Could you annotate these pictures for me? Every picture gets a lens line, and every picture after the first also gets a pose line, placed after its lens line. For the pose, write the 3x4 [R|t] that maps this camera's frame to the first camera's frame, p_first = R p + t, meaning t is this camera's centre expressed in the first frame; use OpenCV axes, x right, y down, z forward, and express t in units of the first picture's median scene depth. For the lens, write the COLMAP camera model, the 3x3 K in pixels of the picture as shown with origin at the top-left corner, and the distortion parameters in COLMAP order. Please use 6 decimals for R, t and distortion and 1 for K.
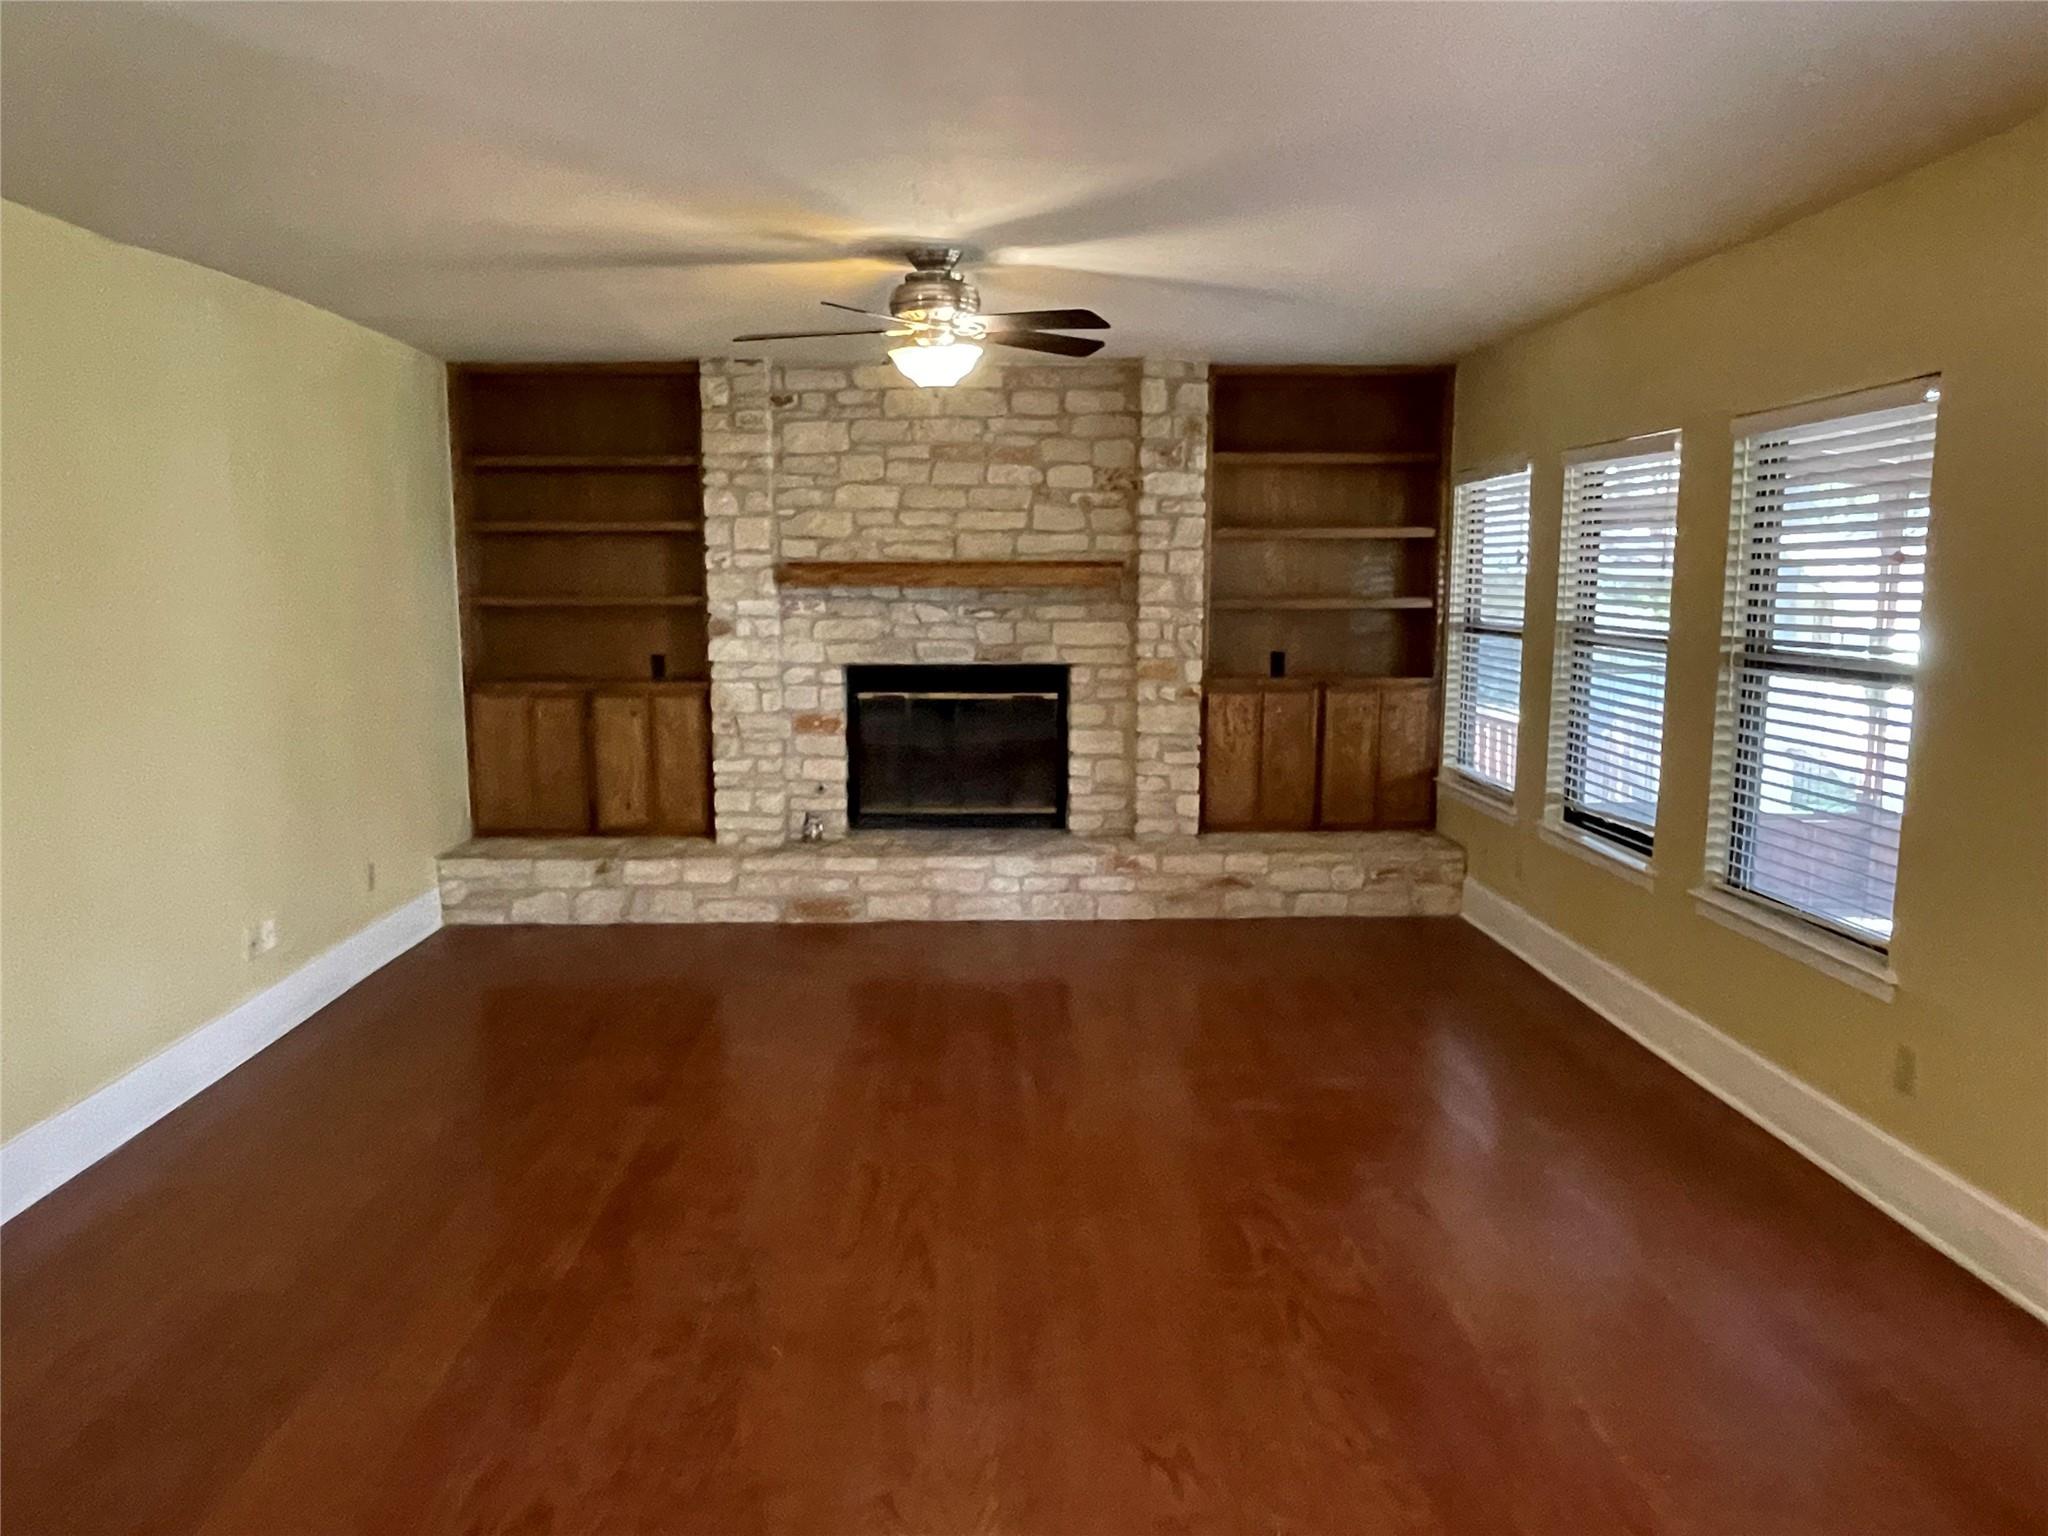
lens RADIAL K [[1376.6, 0, 1012.9], [0, 1376.6, 764.8], [0, 0, 1]] dist [-0.008434, -0.002253]
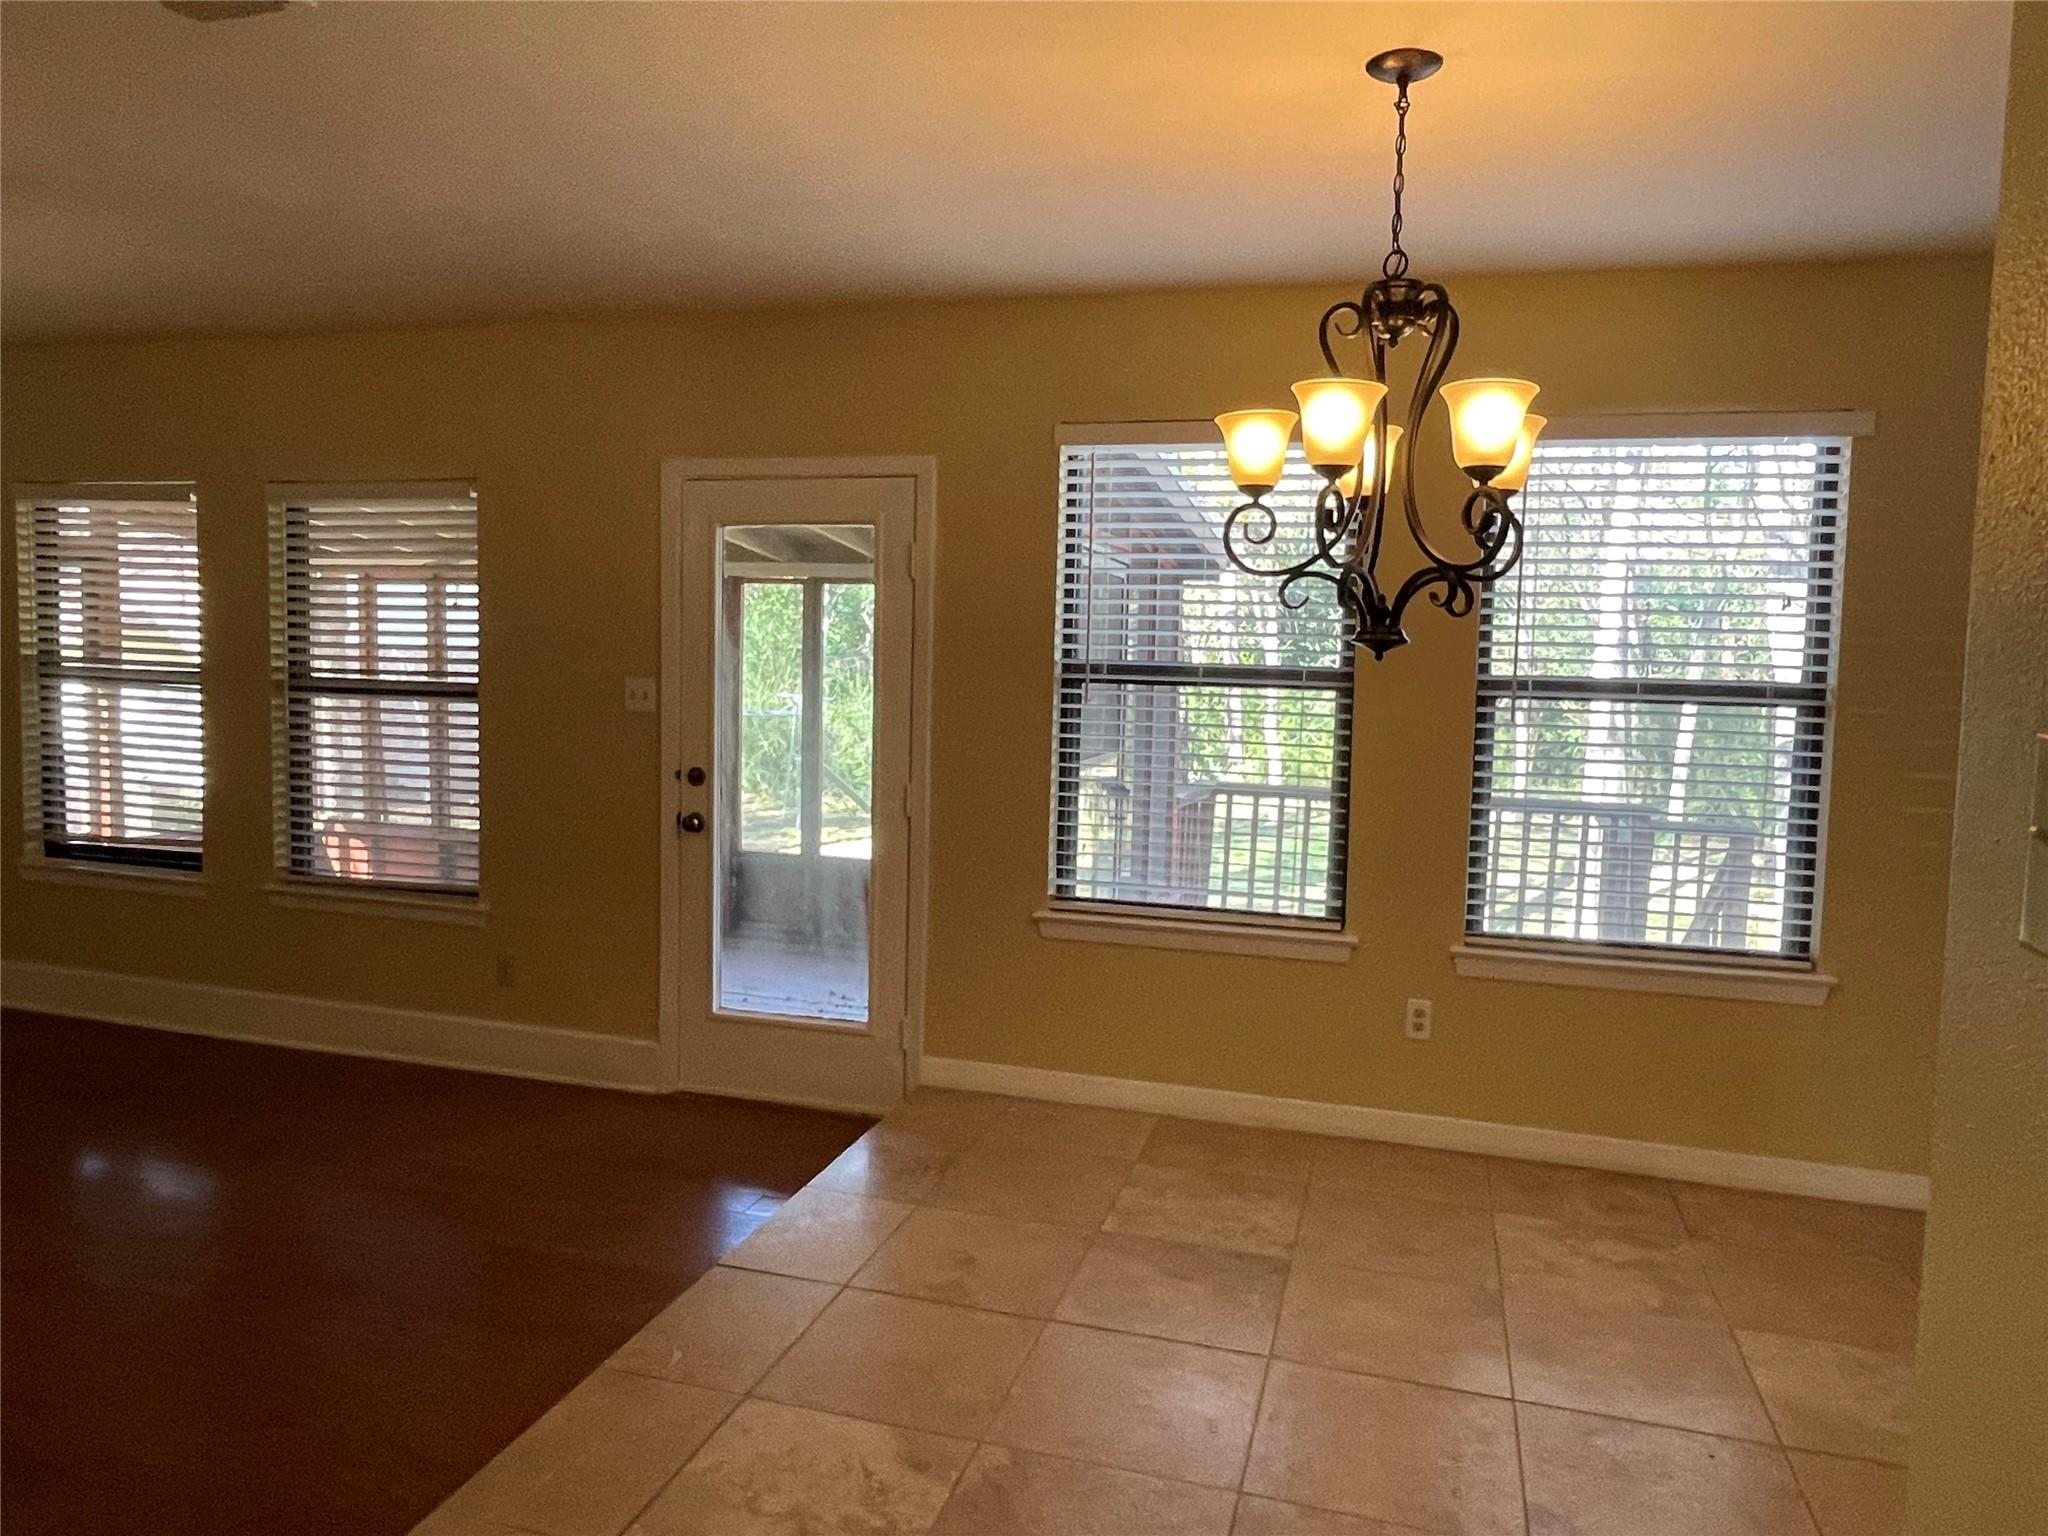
lens RADIAL K [[1376.6, 0, 1020.1], [0, 1376.6, 755.2], [0, 0, 1]] dist [-0.008434, -0.002253]
pose [[0.310312, -0.096394, 0.945735, -0.263834], [0.110834, 0.991730, 0.064716, -0.015012], [-0.944152, 0.084737, 0.318429, 0.016127]]
